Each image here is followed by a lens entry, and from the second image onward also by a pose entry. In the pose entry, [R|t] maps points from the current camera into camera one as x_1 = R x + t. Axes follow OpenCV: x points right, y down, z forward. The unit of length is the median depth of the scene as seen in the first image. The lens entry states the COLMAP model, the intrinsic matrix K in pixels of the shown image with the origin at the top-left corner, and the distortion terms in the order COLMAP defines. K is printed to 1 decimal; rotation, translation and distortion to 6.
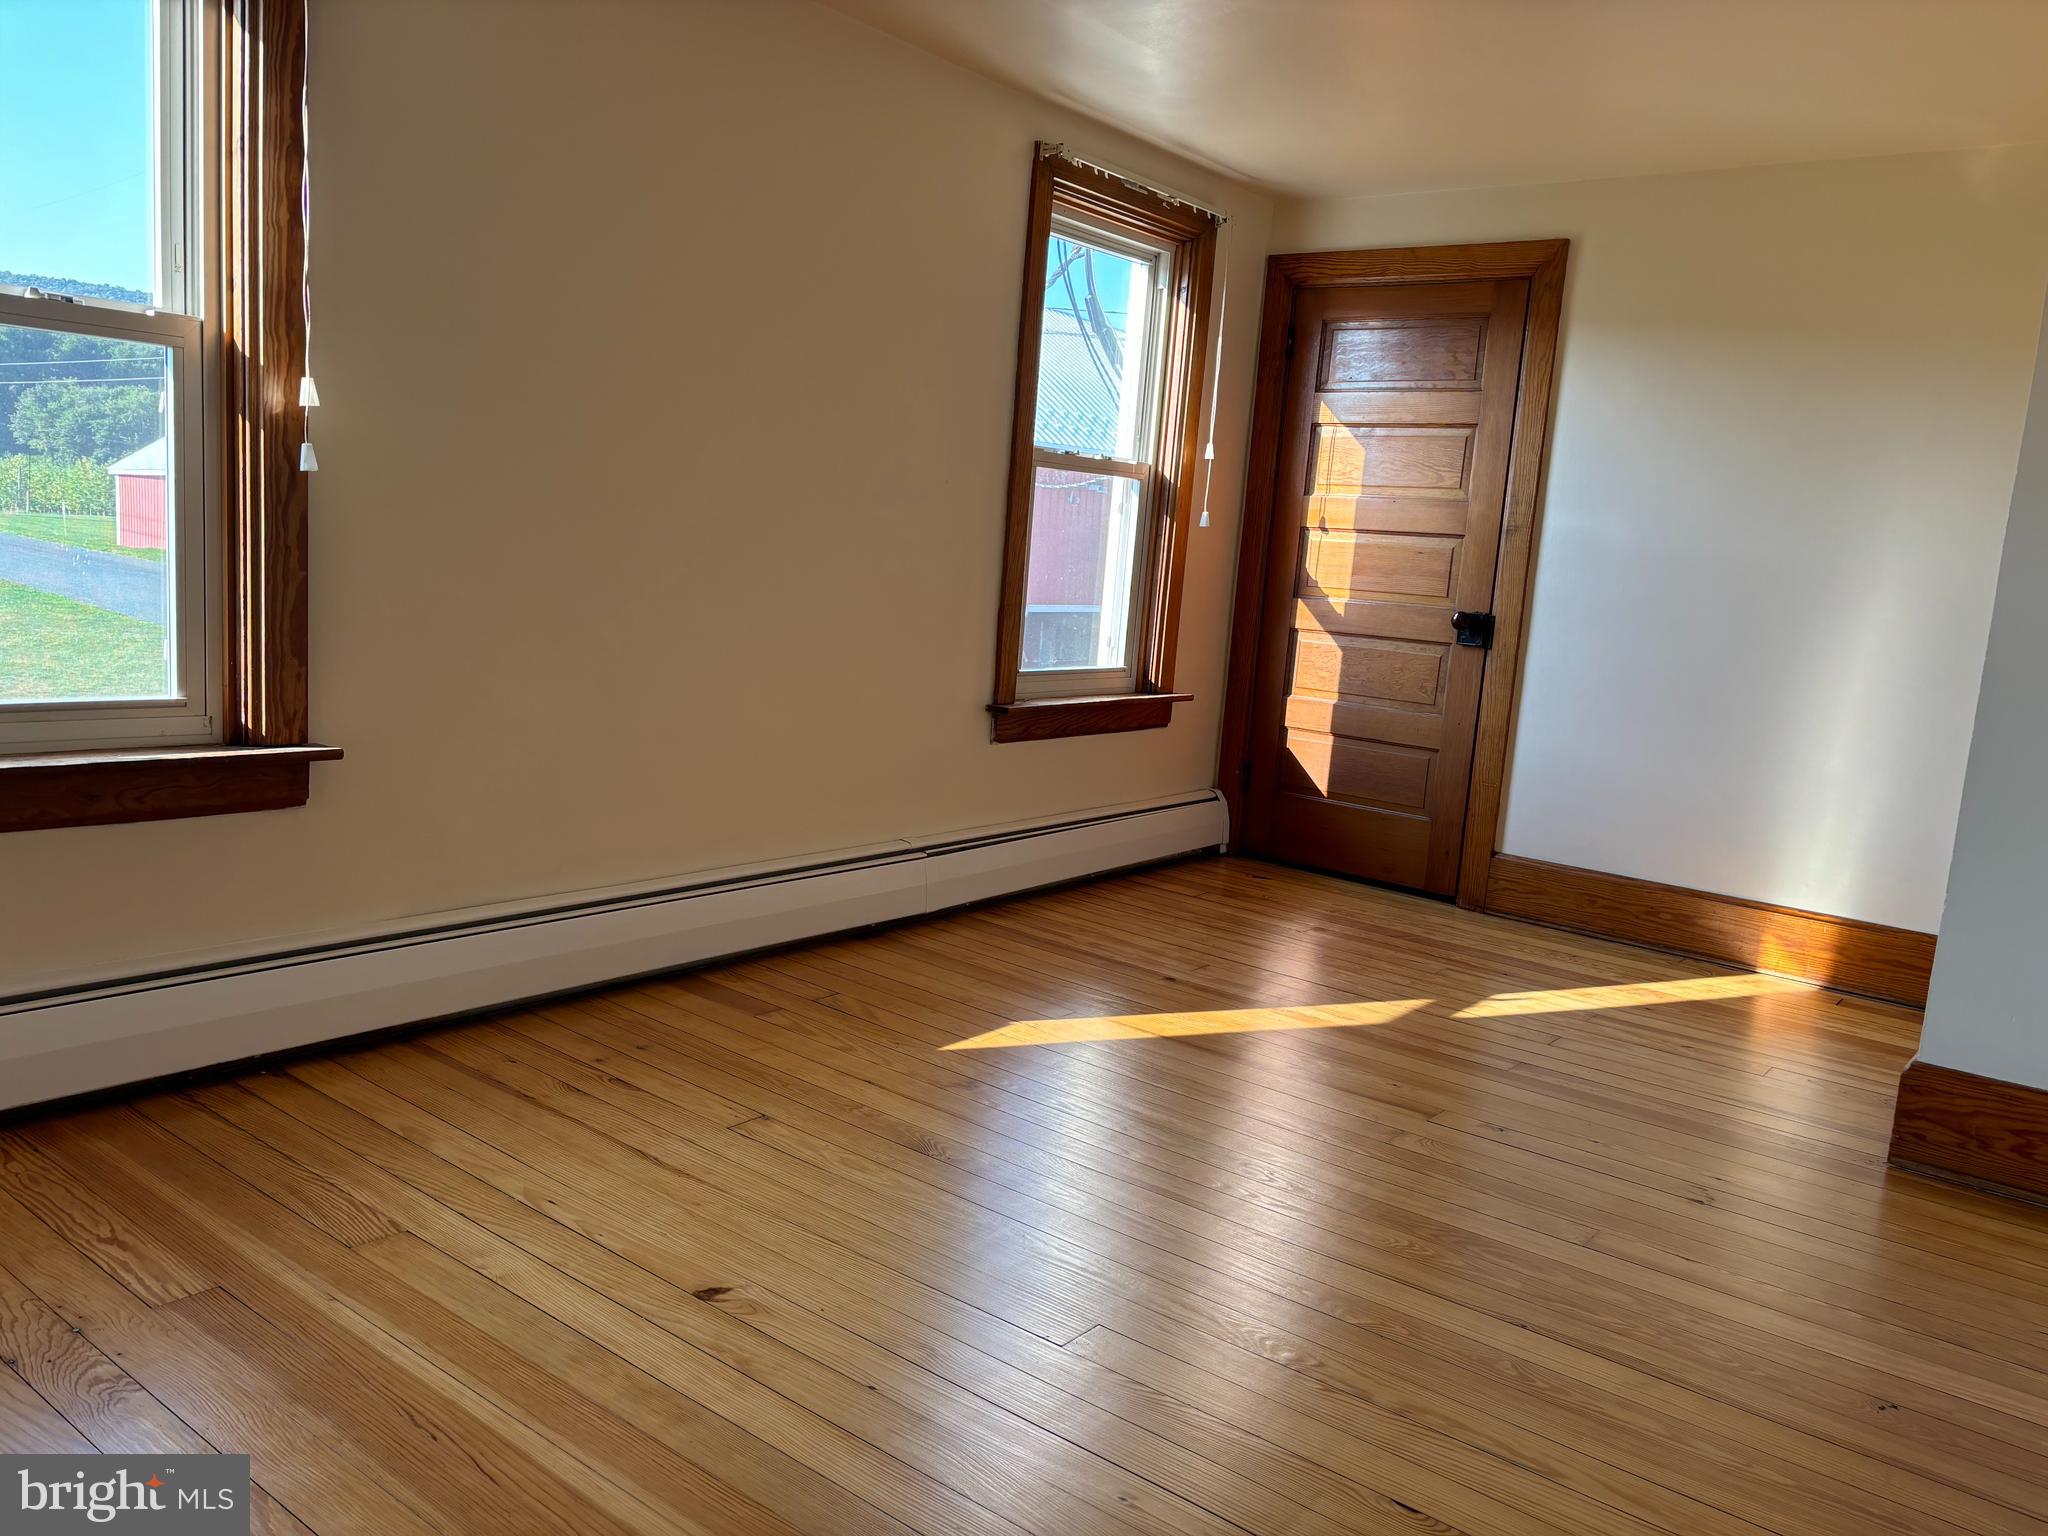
lens RADIAL K [[1561.0, 0, 1028.3], [0, 1561.0, 772.4], [0, 0, 1]] dist [0.042226, -0.001755]
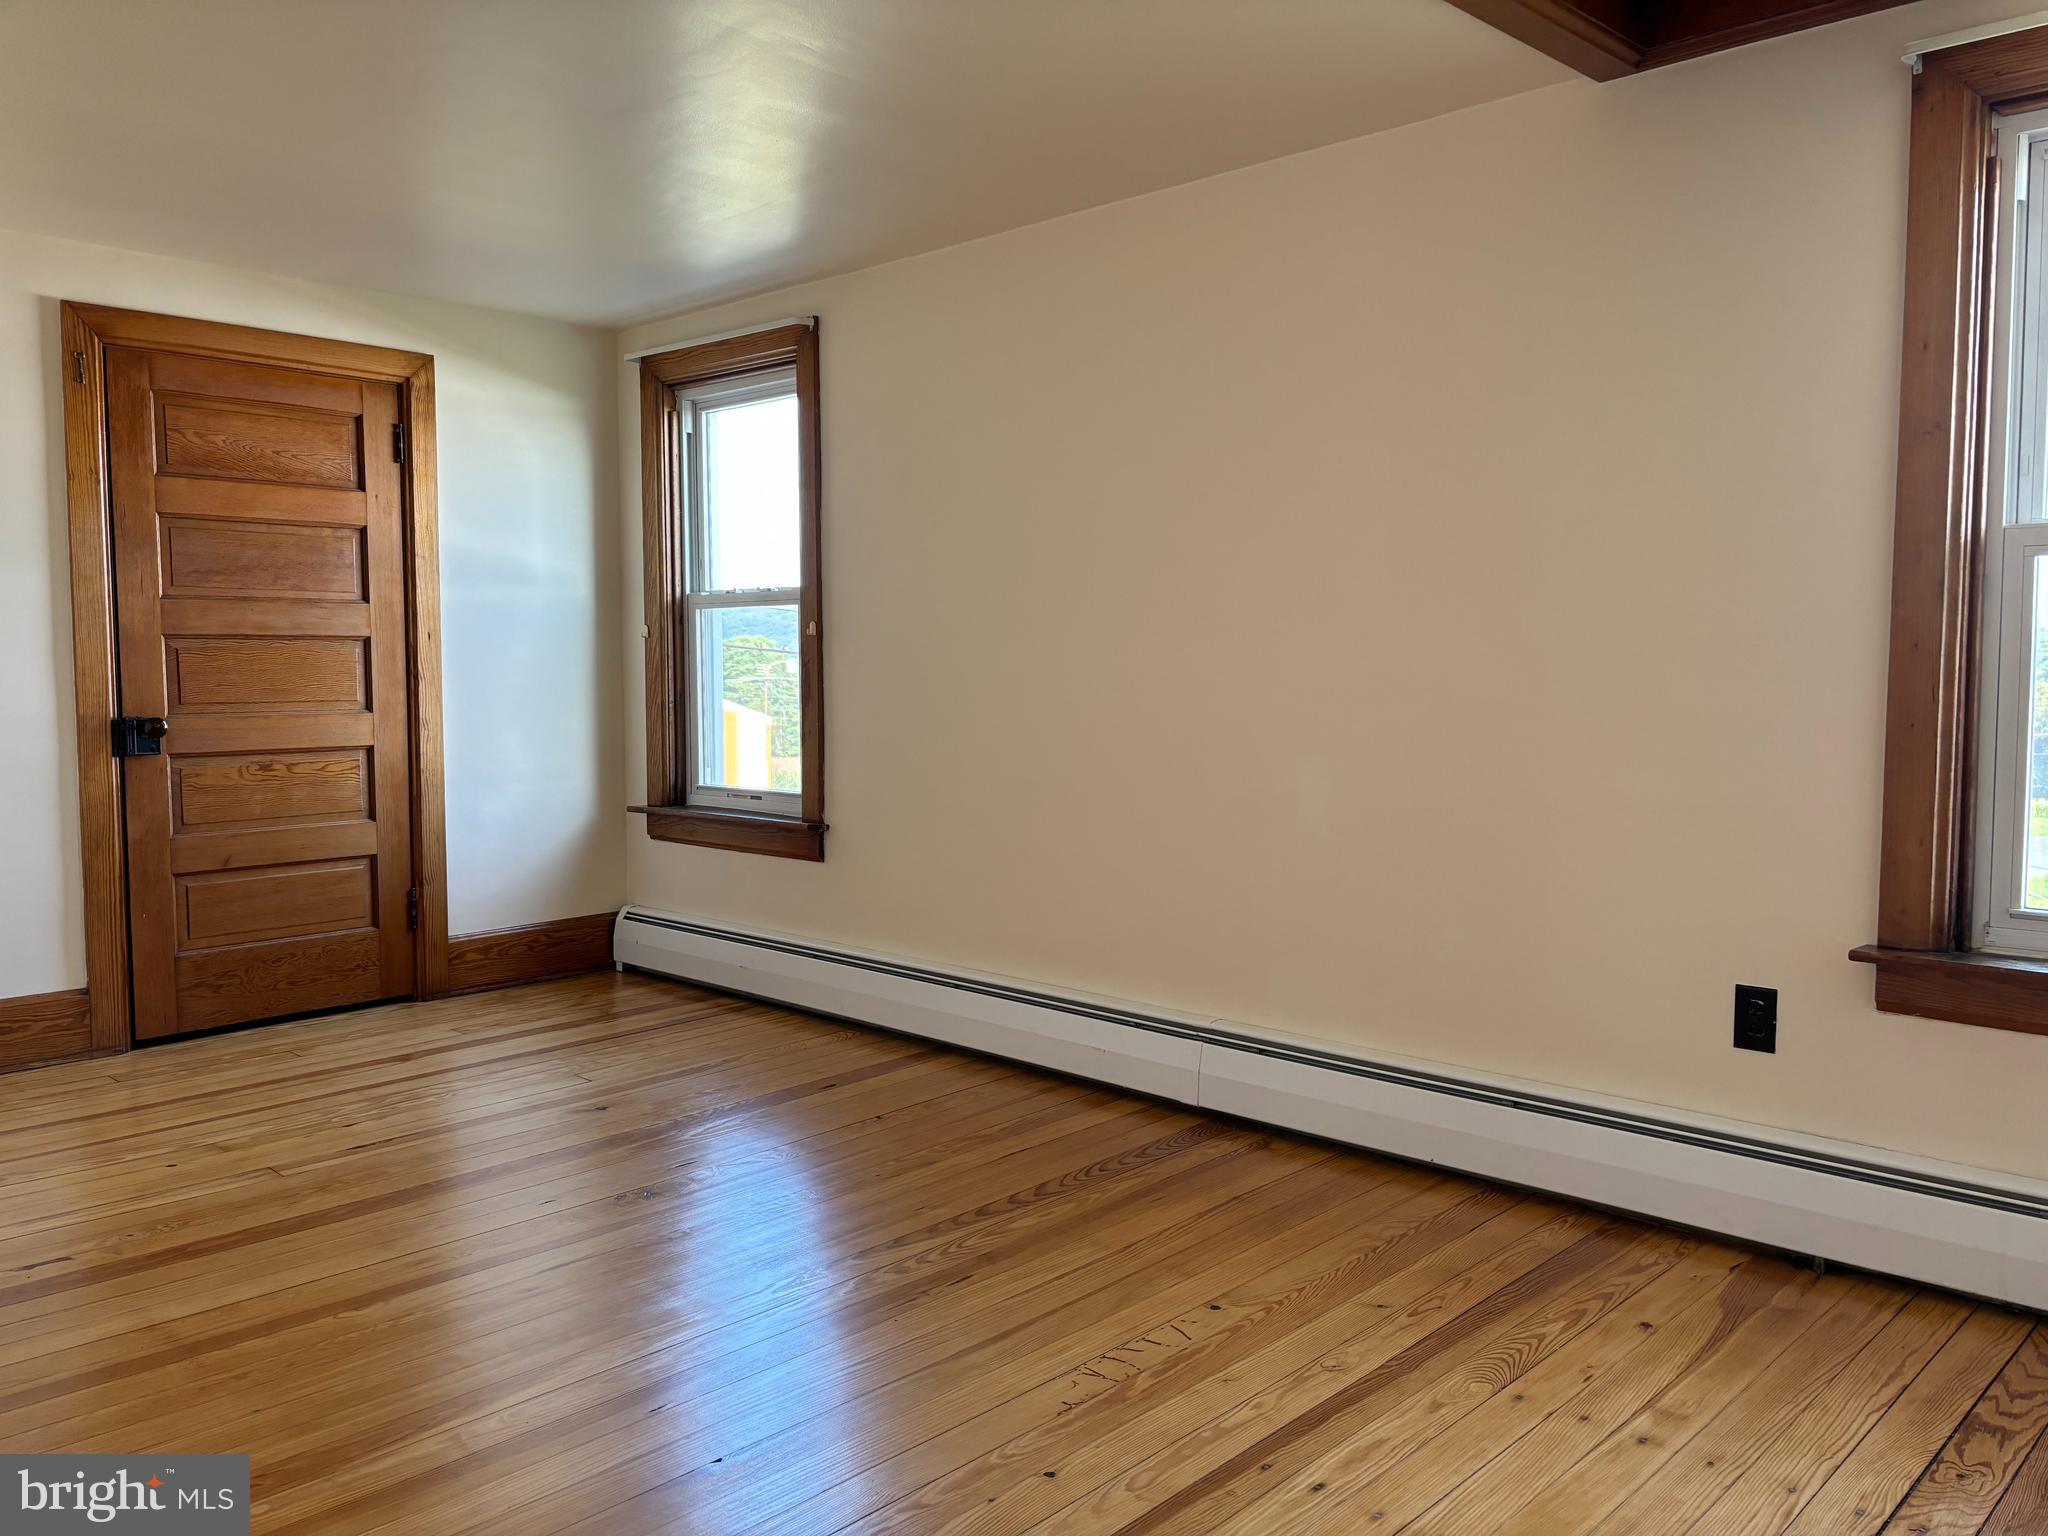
lens RADIAL K [[1561.0, 0, 1028.3], [0, 1561.0, 772.4], [0, 0, 1]] dist [0.042226, -0.001755]
pose [[-0.088349, 0.010955, -0.996029, 1.085977], [-0.152688, 0.987973, 0.024410, -0.133393], [0.984318, 0.154238, -0.085613, 1.288366]]
